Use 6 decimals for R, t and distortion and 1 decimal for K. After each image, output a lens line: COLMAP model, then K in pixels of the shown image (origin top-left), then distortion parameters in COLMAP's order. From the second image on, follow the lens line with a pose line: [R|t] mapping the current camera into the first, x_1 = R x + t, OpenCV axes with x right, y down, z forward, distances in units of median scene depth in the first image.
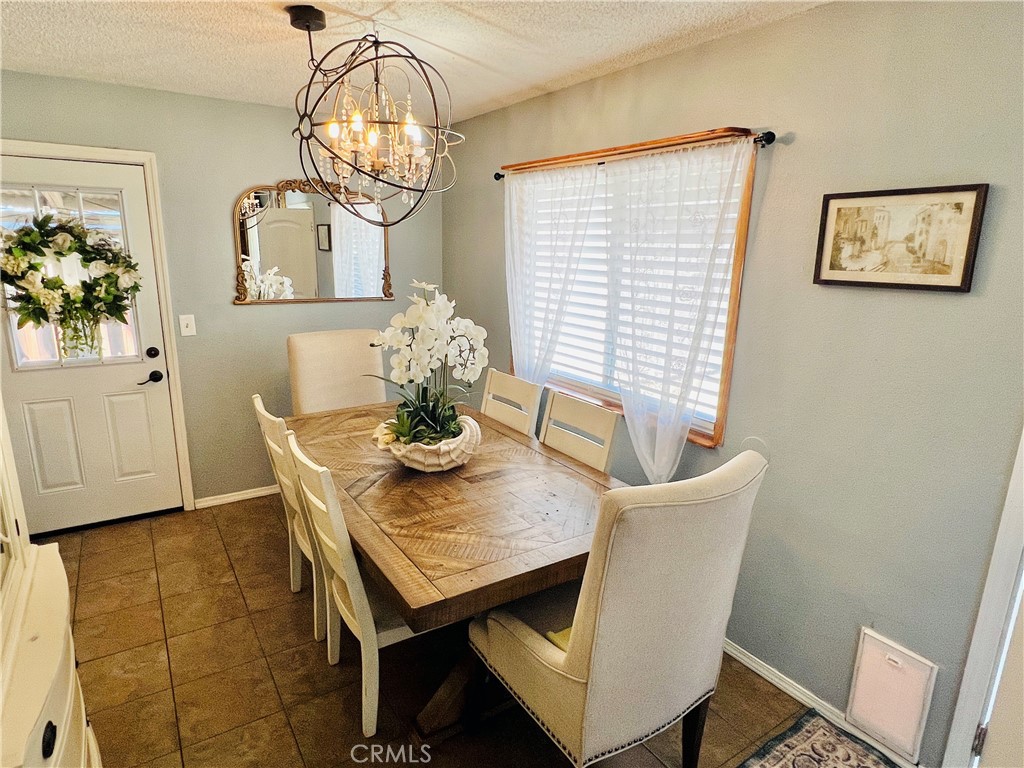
lens RADIAL K [[589.0, 0, 506.1], [0, 589.0, 390.9], [0, 0, 1]] dist [-0.001303, -0.001780]
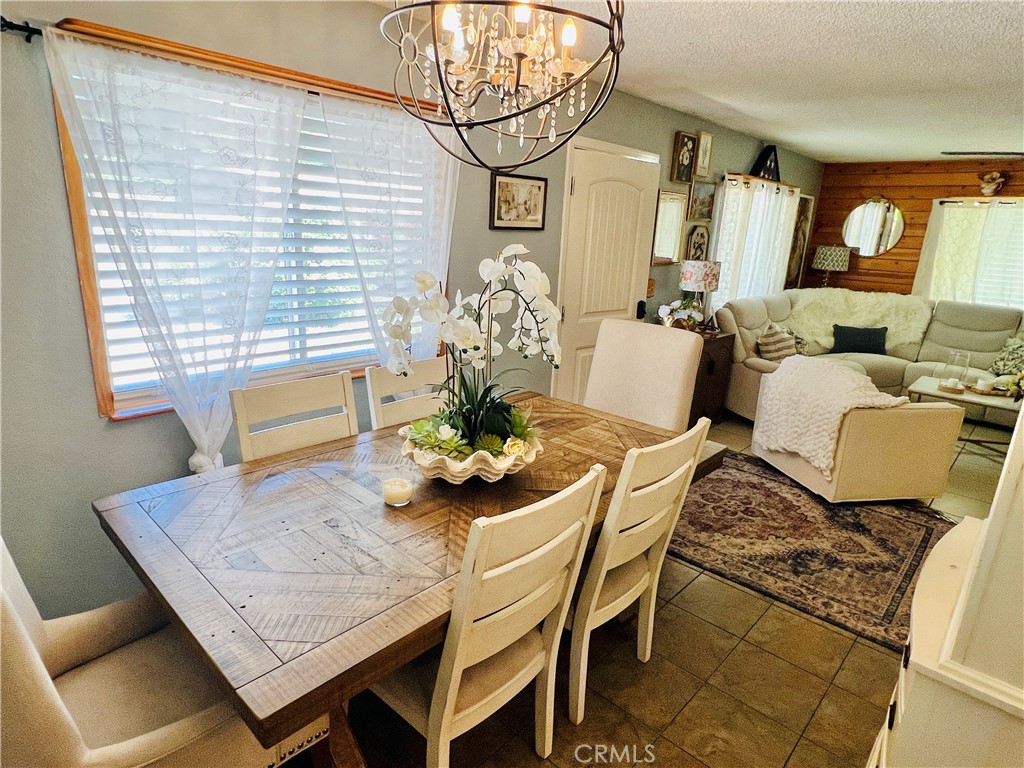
lens RADIAL K [[589.0, 0, 505.4], [0, 589.0, 386.3], [0, 0, 1]] dist [-0.001303, -0.001780]
pose [[-0.233382, -0.290147, 0.928088, -0.701227], [0.183957, 0.924036, 0.335139, -0.206340], [-0.954826, 0.248944, -0.162279, 0.868394]]
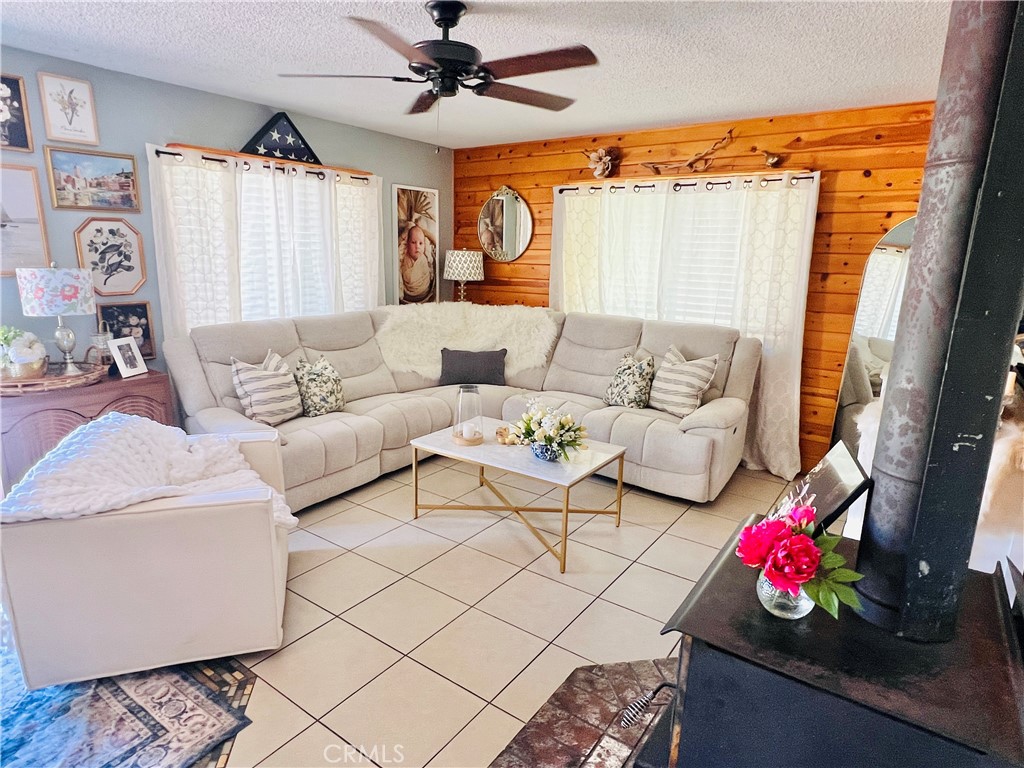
lens RADIAL K [[589.0, 0, 507.0], [0, 589.0, 386.2], [0, 0, 1]] dist [-0.001303, -0.001780]
pose [[-0.364830, -0.234984, 0.900934, -0.524225], [0.197772, 0.925989, 0.321606, 0.107480], [-0.909827, 0.295511, -0.291355, -0.269705]]
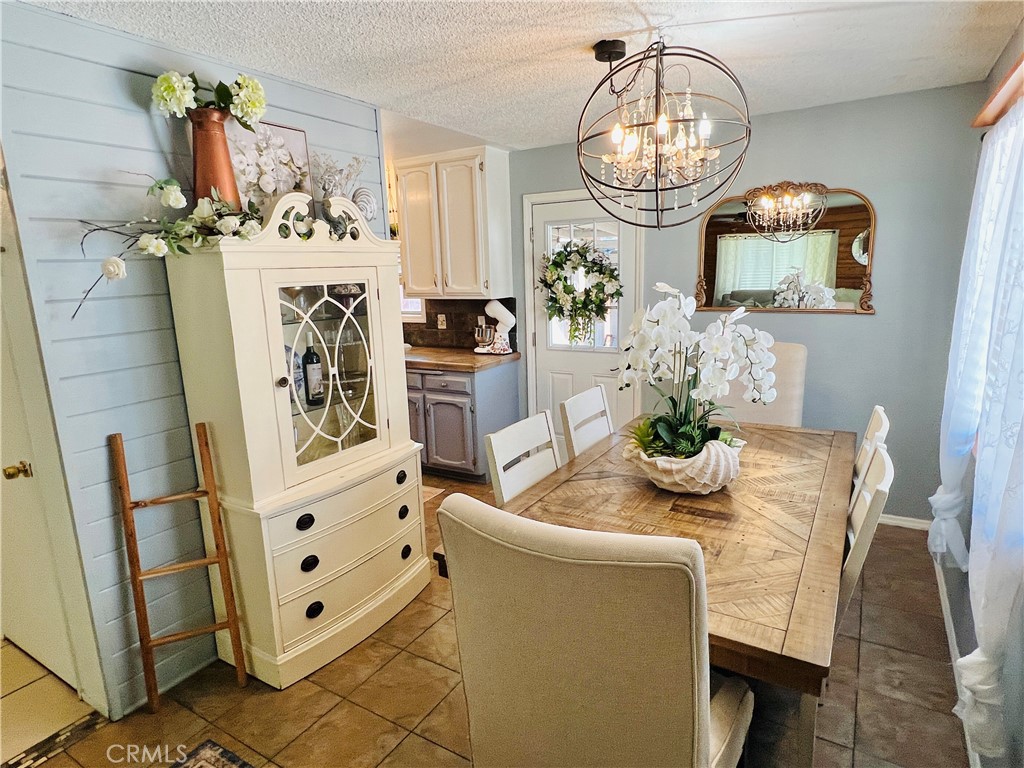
lens RADIAL K [[589.0, 0, 506.9], [0, 589.0, 387.0], [0, 0, 1]] dist [-0.001303, -0.001780]
pose [[0.426498, 0.148980, -0.892135, 0.450247], [-0.178342, 0.980830, 0.078533, -0.038560], [0.886732, 0.125611, 0.444891, 0.271571]]
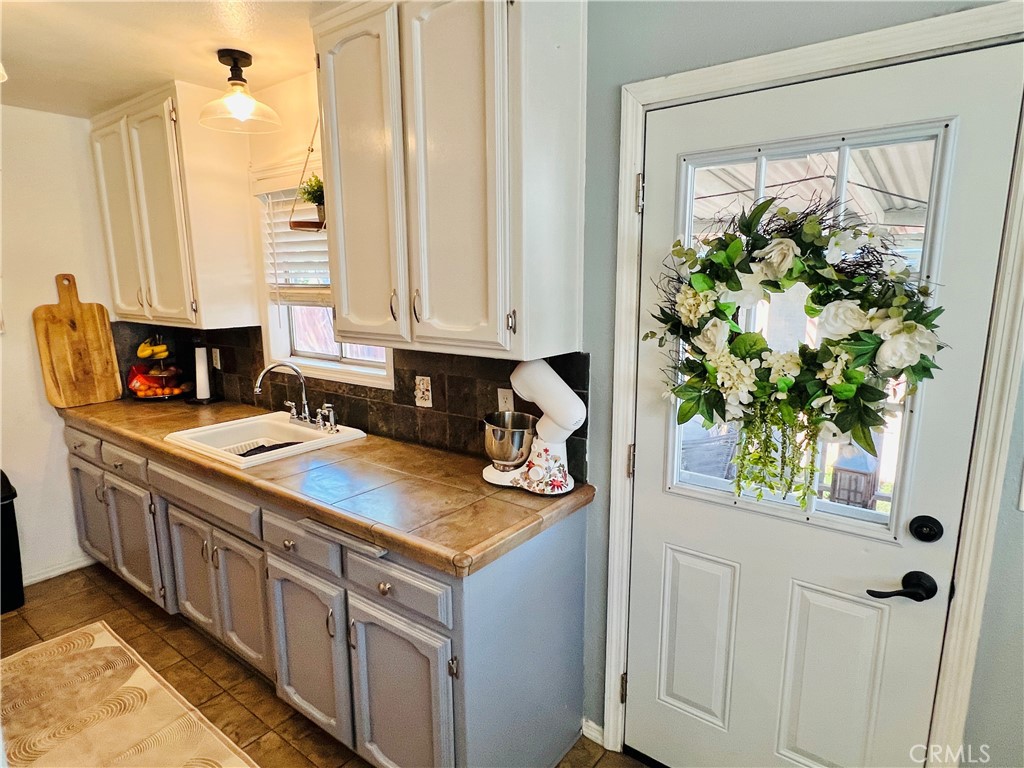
lens RADIAL K [[589.0, 0, 507.4], [0, 589.0, 388.3], [0, 0, 1]] dist [-0.001303, -0.001780]
pose [[0.326149, 0.150024, -0.933338, -0.374358], [-0.216029, 0.973029, 0.080914, -0.144308], [0.920303, 0.175238, 0.349762, 0.650285]]
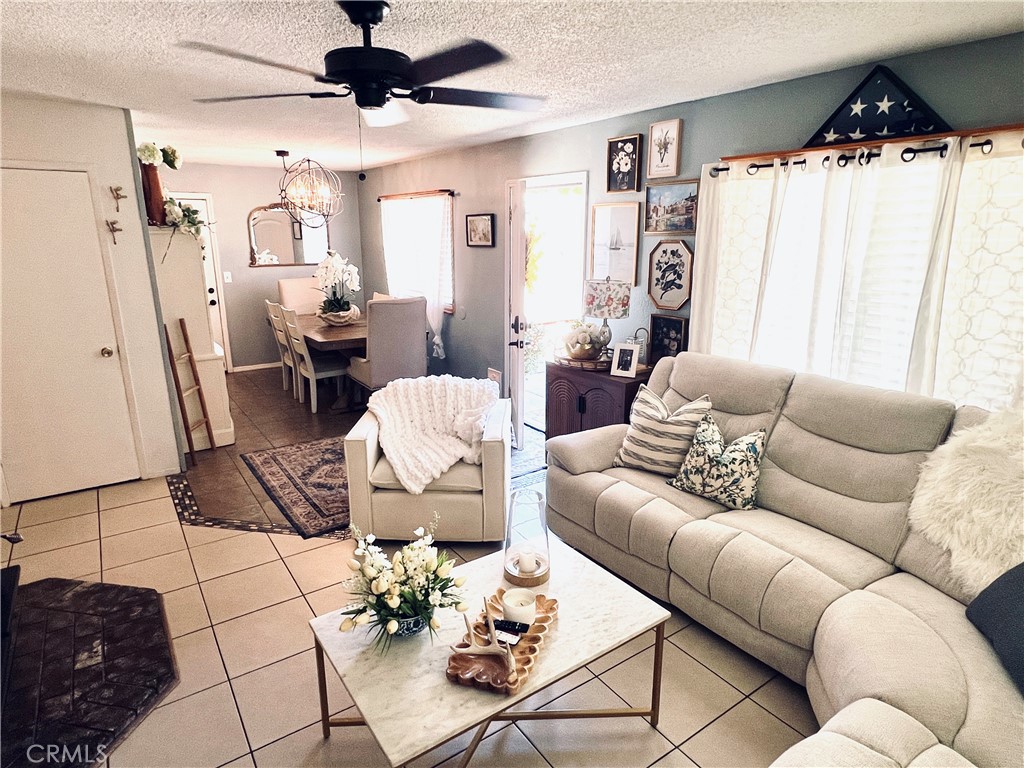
lens RADIAL K [[589.0, 0, 511.1], [0, 589.0, 389.0], [0, 0, 1]] dist [-0.001303, -0.001780]
pose [[0.999211, -0.028441, 0.027734, 0.415799], [0.027843, 0.999376, 0.021727, 0.291494], [-0.028335, -0.020937, 0.999379, -1.203391]]
